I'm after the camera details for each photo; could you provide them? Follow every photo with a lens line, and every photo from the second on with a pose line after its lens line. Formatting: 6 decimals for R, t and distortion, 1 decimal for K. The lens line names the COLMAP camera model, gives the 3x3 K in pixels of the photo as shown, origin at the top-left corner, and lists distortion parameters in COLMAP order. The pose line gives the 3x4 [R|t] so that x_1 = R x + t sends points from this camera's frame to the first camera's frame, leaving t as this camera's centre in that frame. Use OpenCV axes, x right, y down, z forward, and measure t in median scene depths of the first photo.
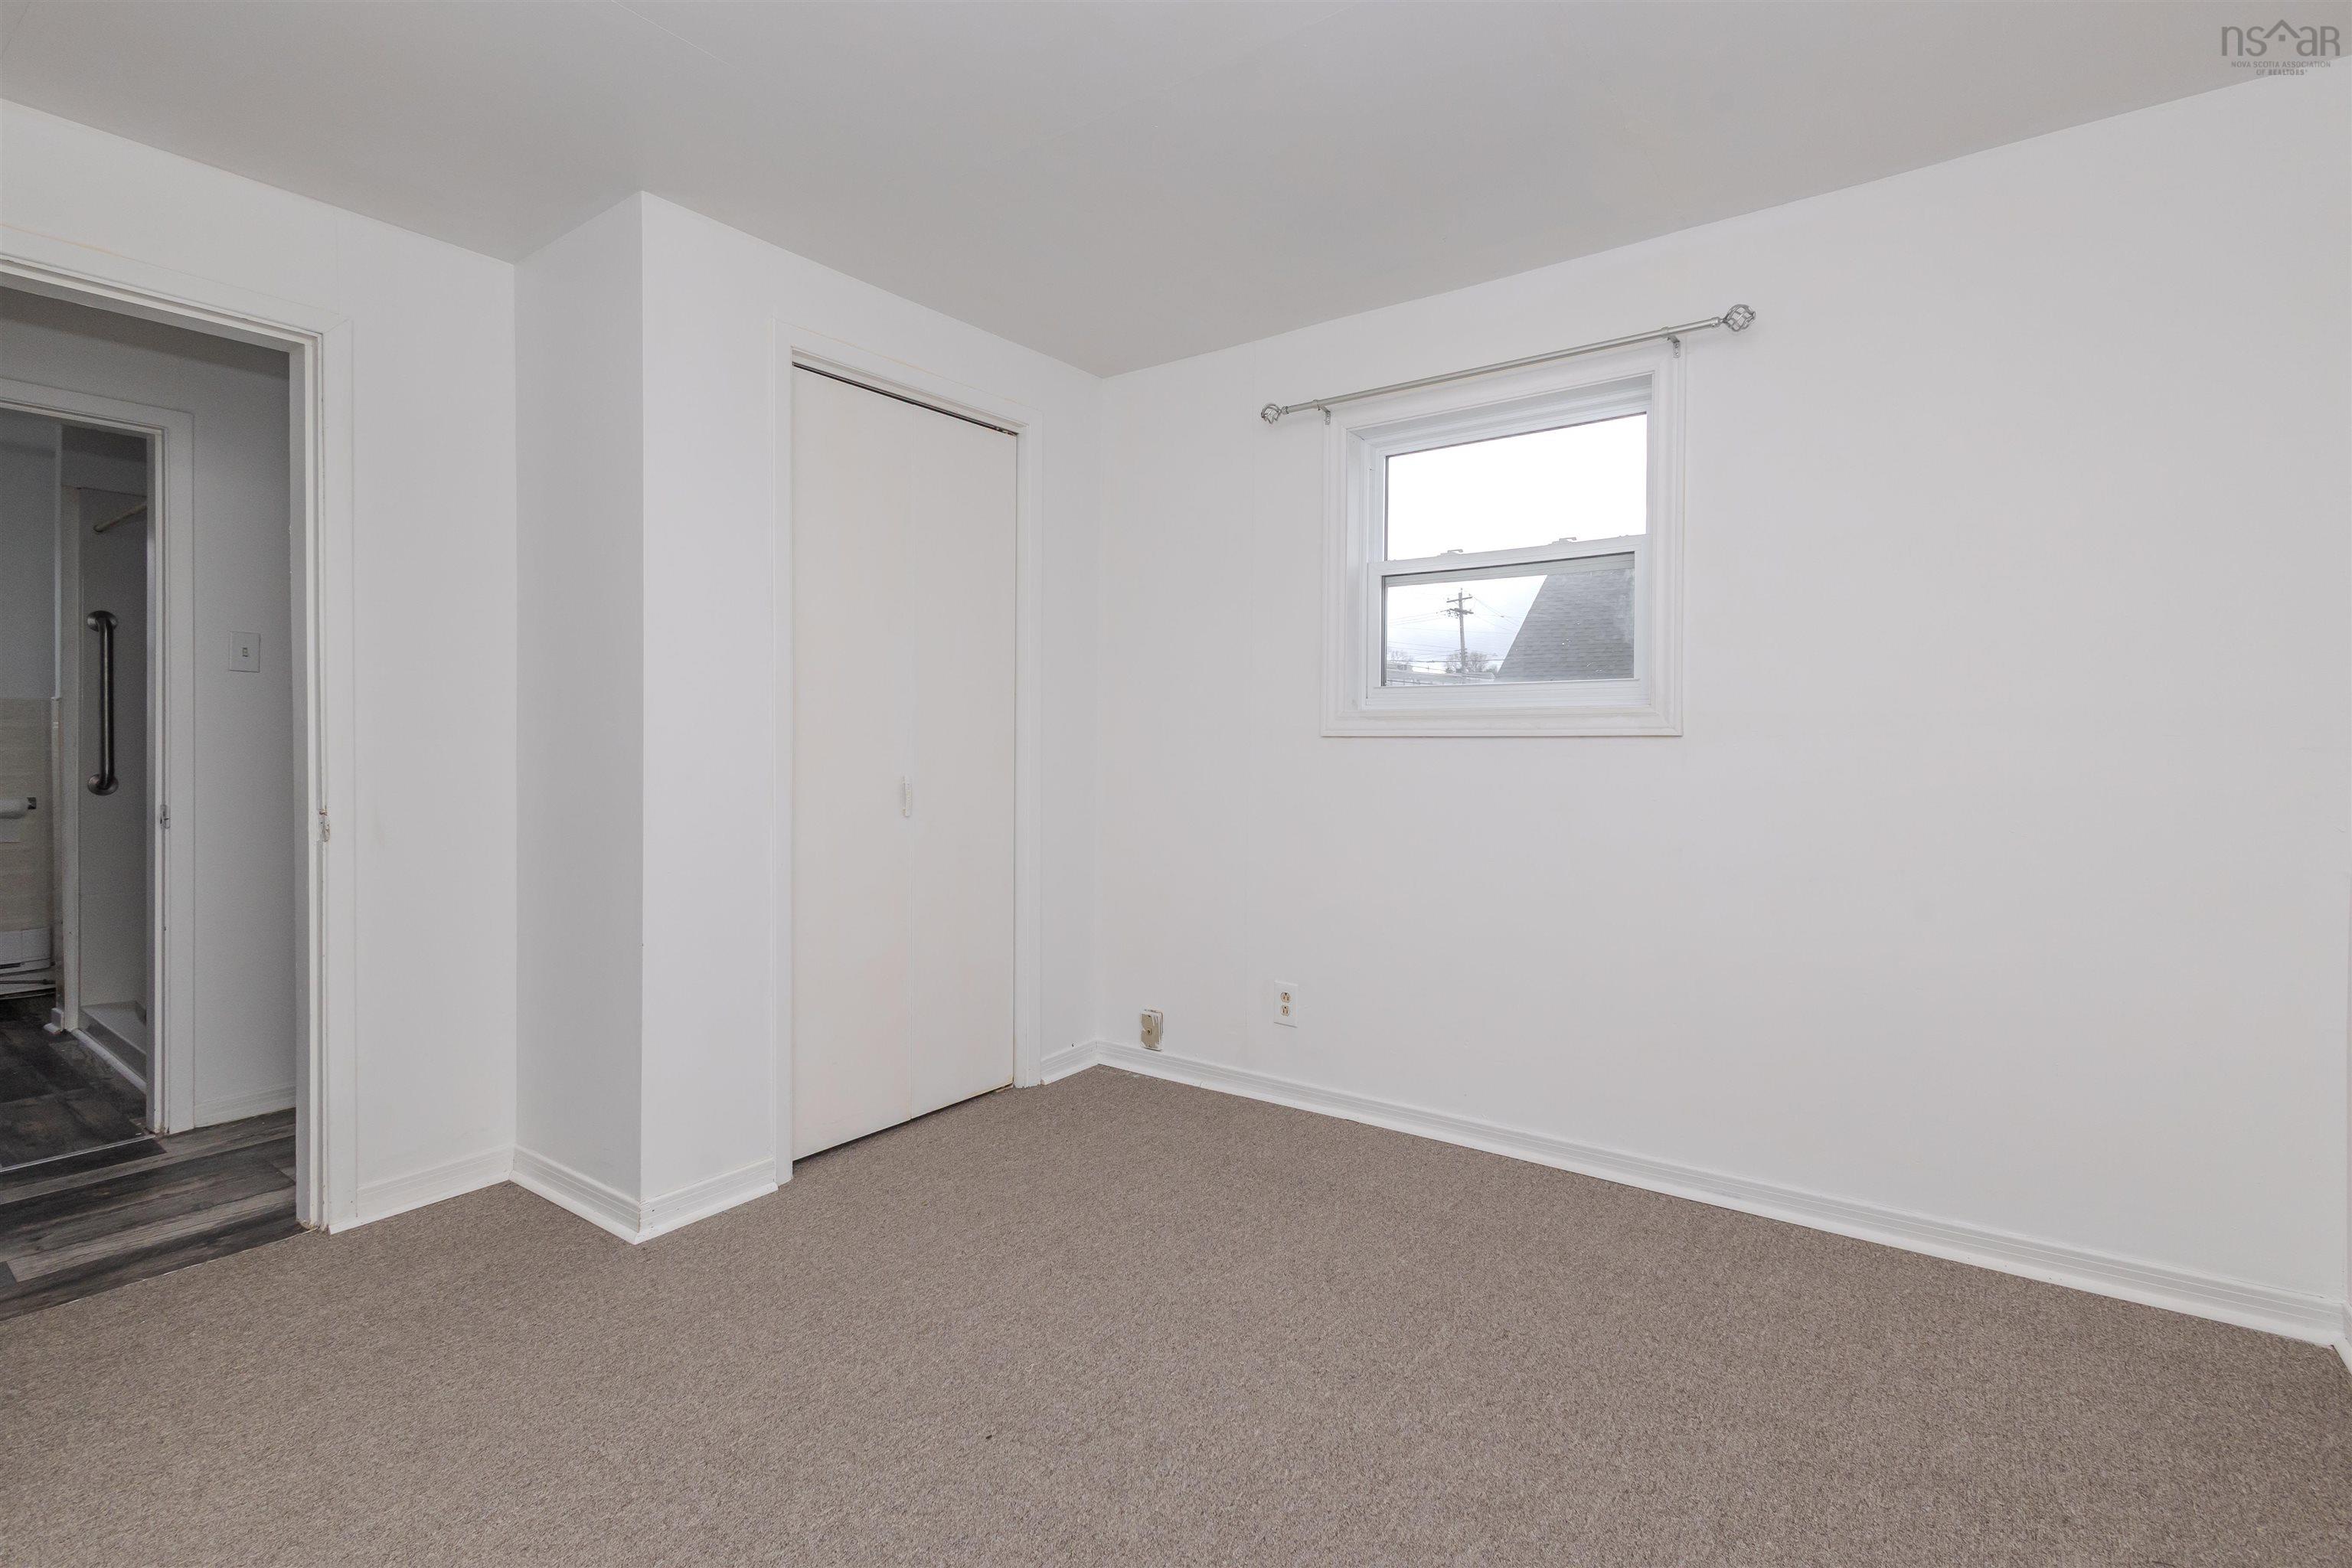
lens RADIAL K [[1074.7, 0, 1176.0], [0, 1074.7, 784.0], [0, 0, 1]] dist [0.001848, 0.000325]
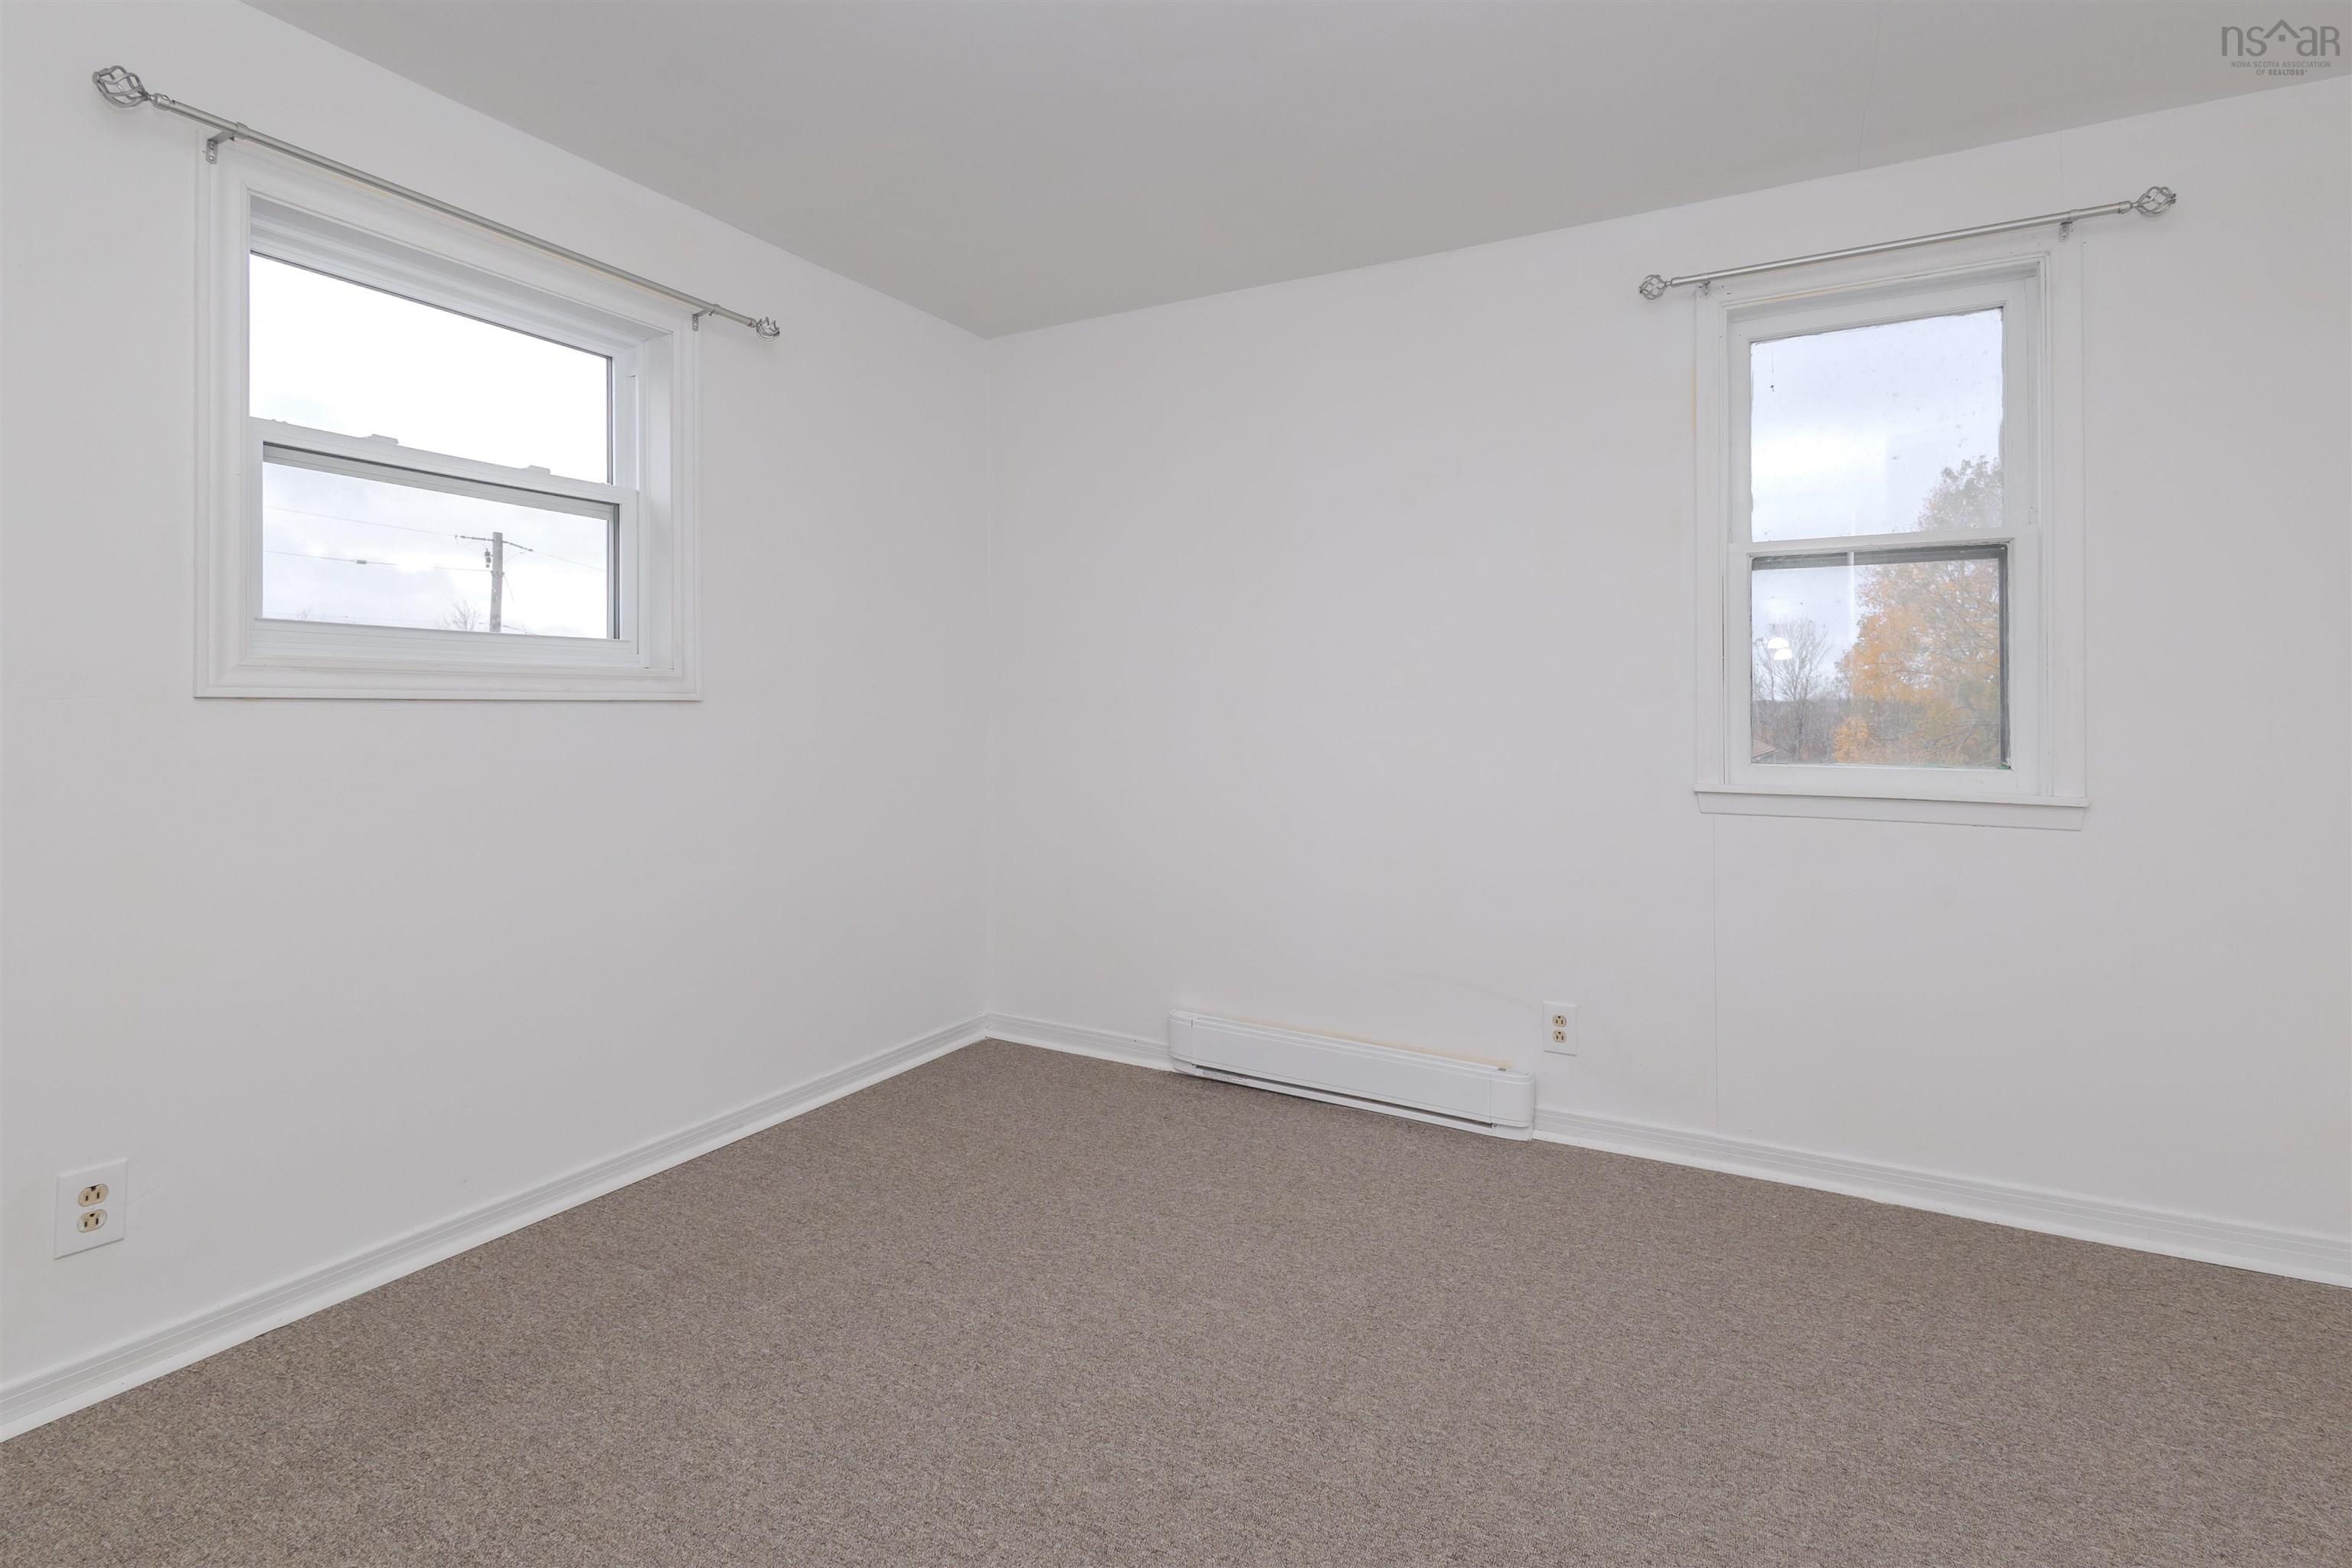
lens RADIAL K [[1128.2, 0, 1178.6], [0, 1128.2, 721.5], [0, 0, 1]] dist [0.002331, 0.000458]
pose [[-0.134136, -0.018603, 0.990788, -0.614888], [0.031555, 0.999237, 0.023034, -0.033591], [-0.990460, 0.034354, -0.133446, 0.652183]]
